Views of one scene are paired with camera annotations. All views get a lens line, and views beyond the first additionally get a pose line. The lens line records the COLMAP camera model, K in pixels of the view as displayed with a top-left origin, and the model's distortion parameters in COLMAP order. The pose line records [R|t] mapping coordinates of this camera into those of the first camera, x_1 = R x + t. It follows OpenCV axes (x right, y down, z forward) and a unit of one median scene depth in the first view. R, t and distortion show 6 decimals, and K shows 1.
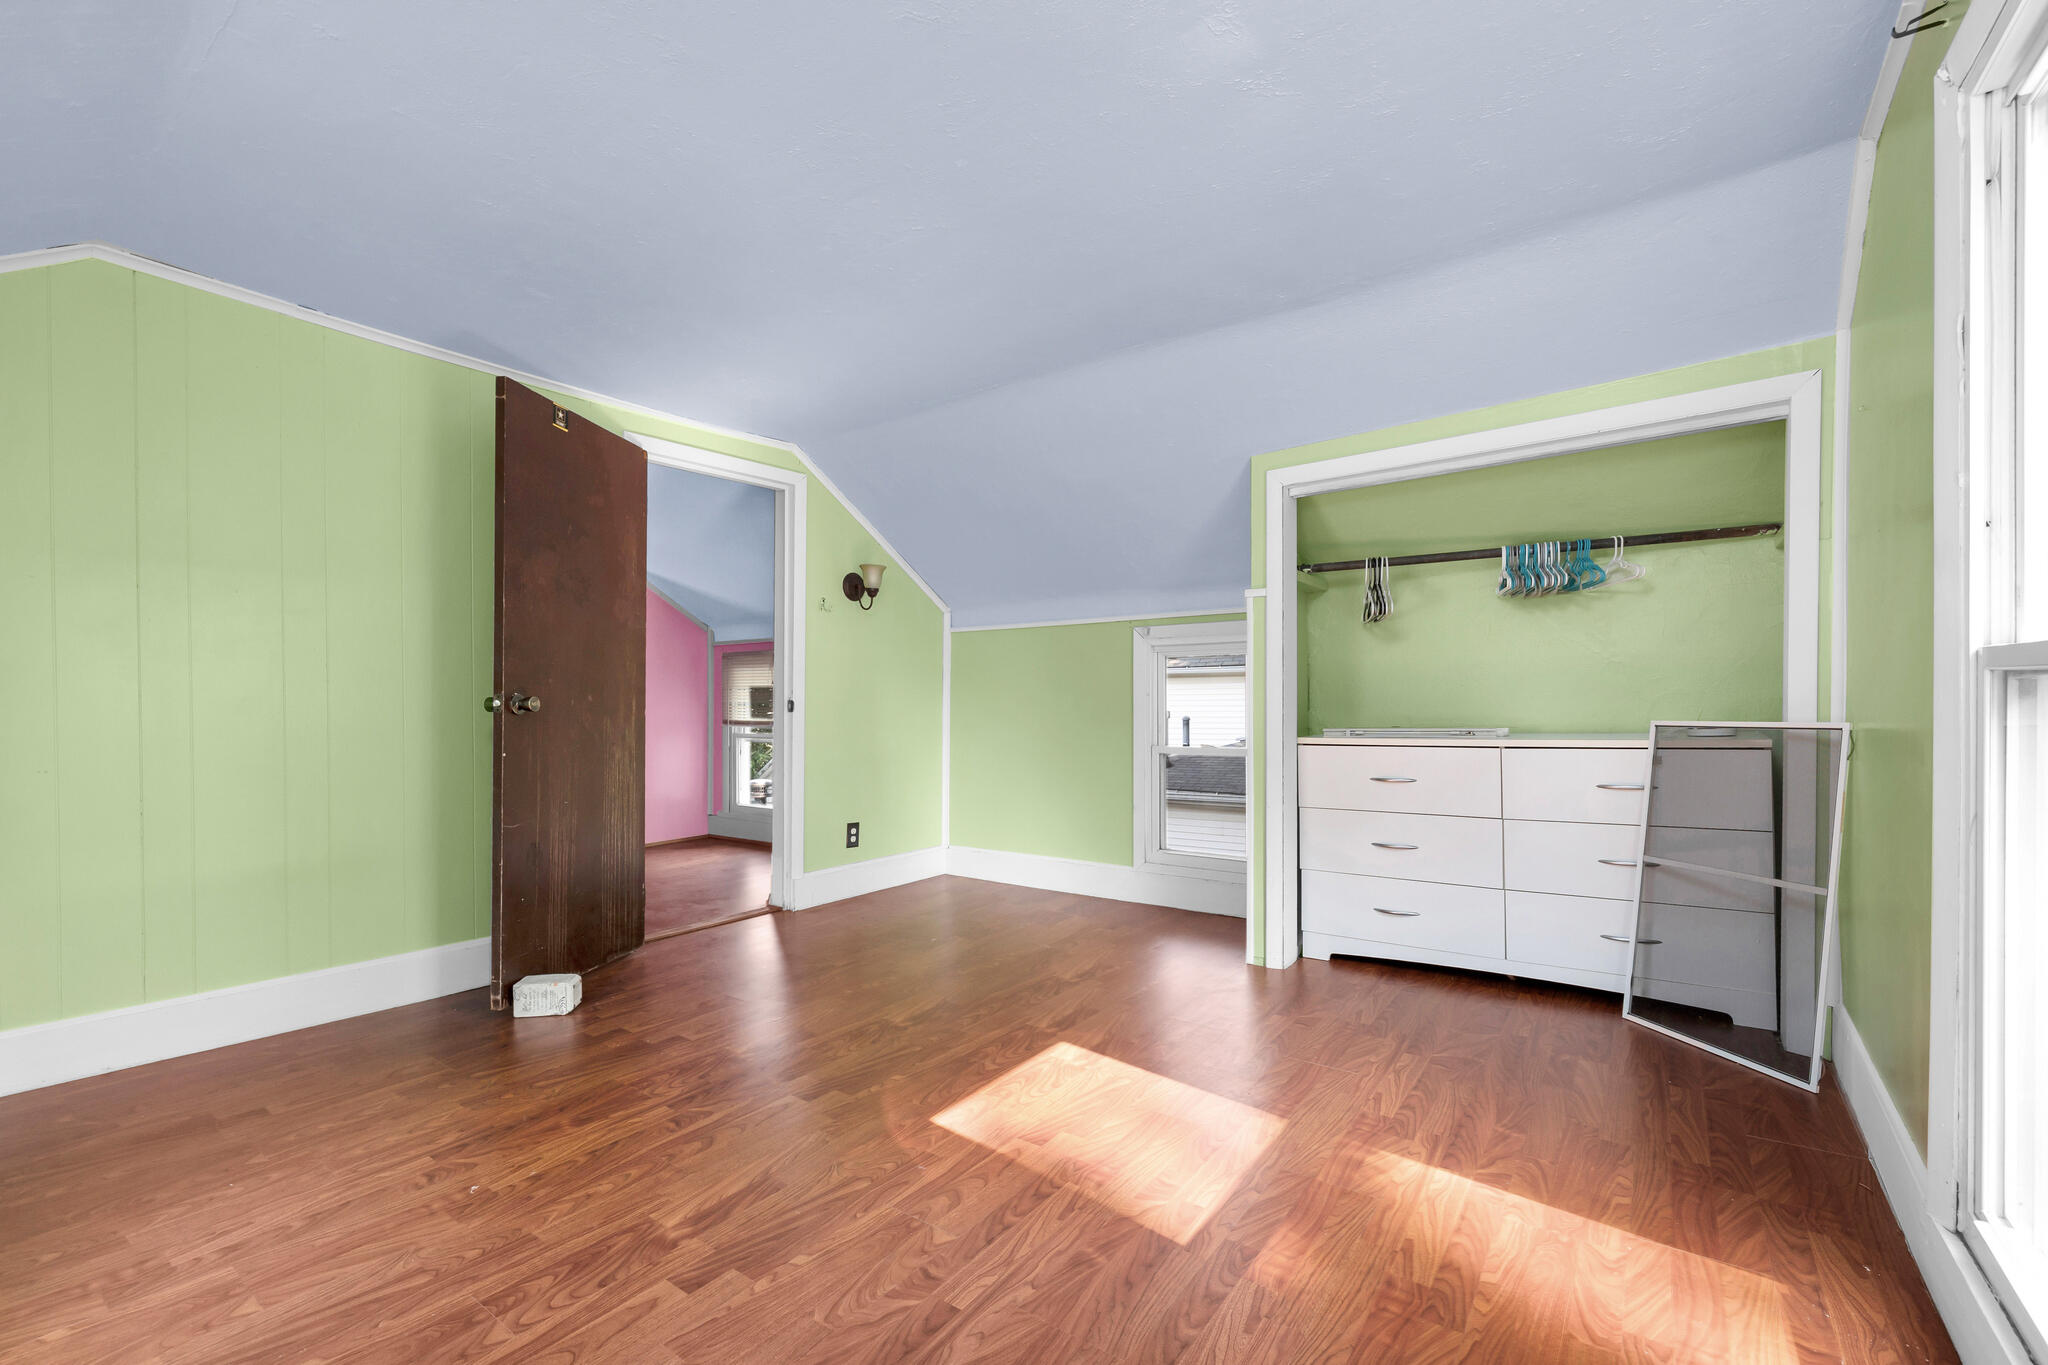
lens RADIAL K [[858.7, 0, 1026.7], [0, 858.7, 682.4], [0, 0, 1]] dist [0.013264, -0.003933]
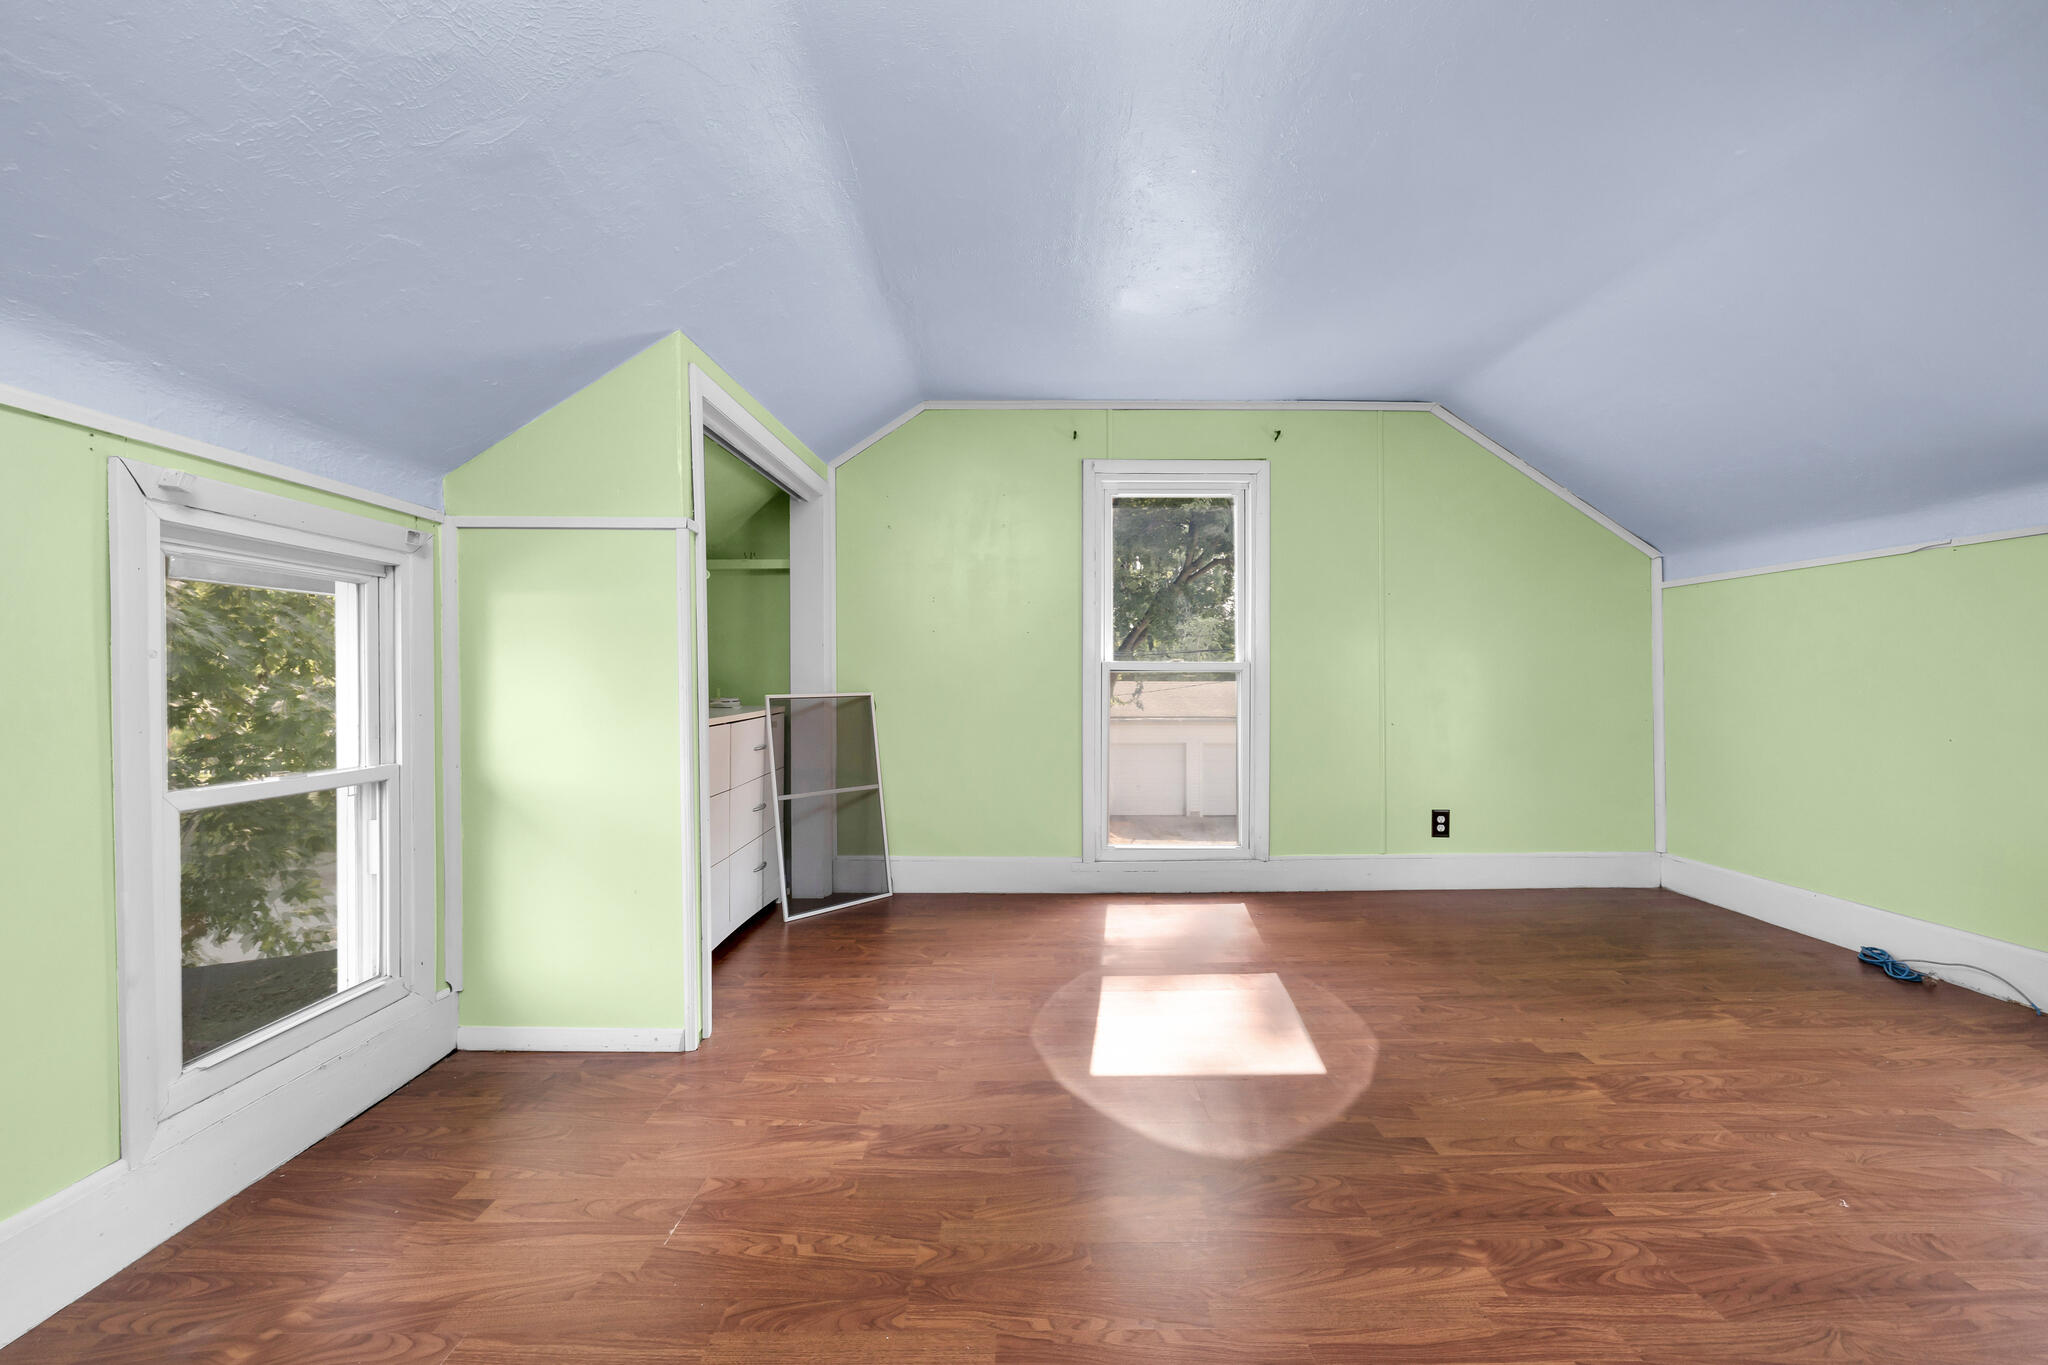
lens RADIAL K [[858.7, 0, 1026.7], [0, 858.7, 682.4], [0, 0, 1]] dist [0.013264, -0.003933]
pose [[-0.588951, 0.009239, 0.808116, -0.799039], [-0.014392, 0.999656, -0.021917, 0.067729], [-0.808040, -0.024539, -0.588616, 2.043136]]
